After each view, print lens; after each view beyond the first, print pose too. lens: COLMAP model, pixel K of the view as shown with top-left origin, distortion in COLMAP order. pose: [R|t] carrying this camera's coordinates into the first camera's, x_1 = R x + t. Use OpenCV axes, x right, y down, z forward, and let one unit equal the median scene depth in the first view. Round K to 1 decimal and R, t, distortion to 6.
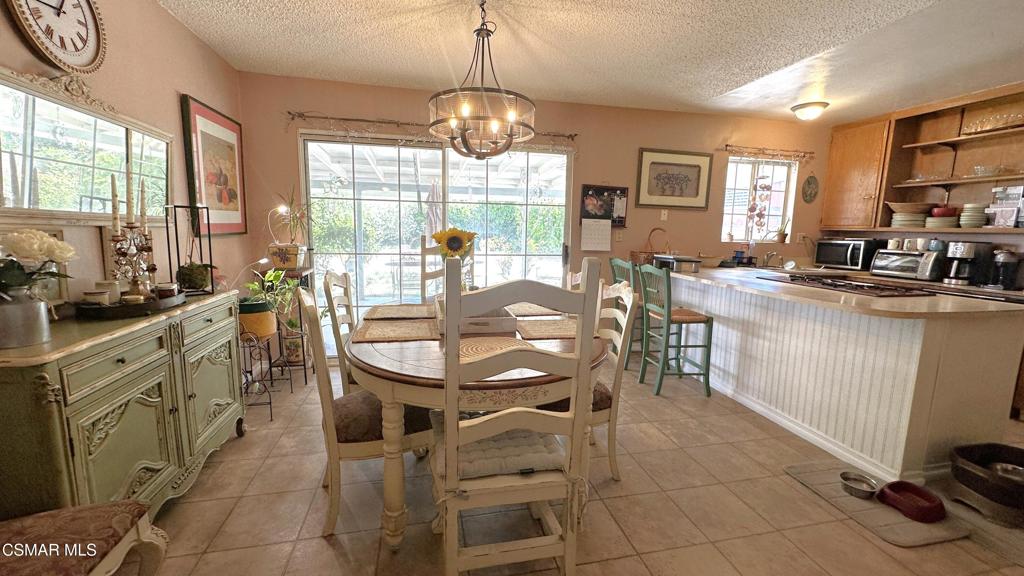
lens RADIAL K [[410.7, 0, 512.0], [0, 410.7, 288.0], [0, 0, 1]] dist [-0.000274, 0.000531]
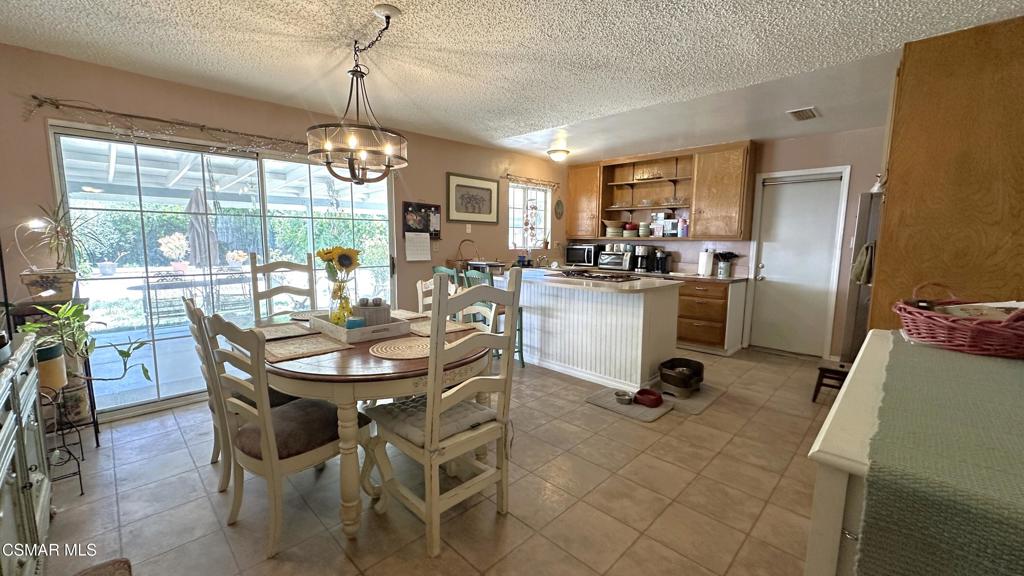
lens RADIAL K [[410.7, 0, 512.0], [0, 410.7, 288.0], [0, 0, 1]] dist [-0.000274, 0.000531]
pose [[0.840752, -0.078841, 0.535649, -0.205259], [0.087964, 0.996087, 0.008544, -0.003718], [-0.534226, 0.039935, 0.844398, -0.087840]]
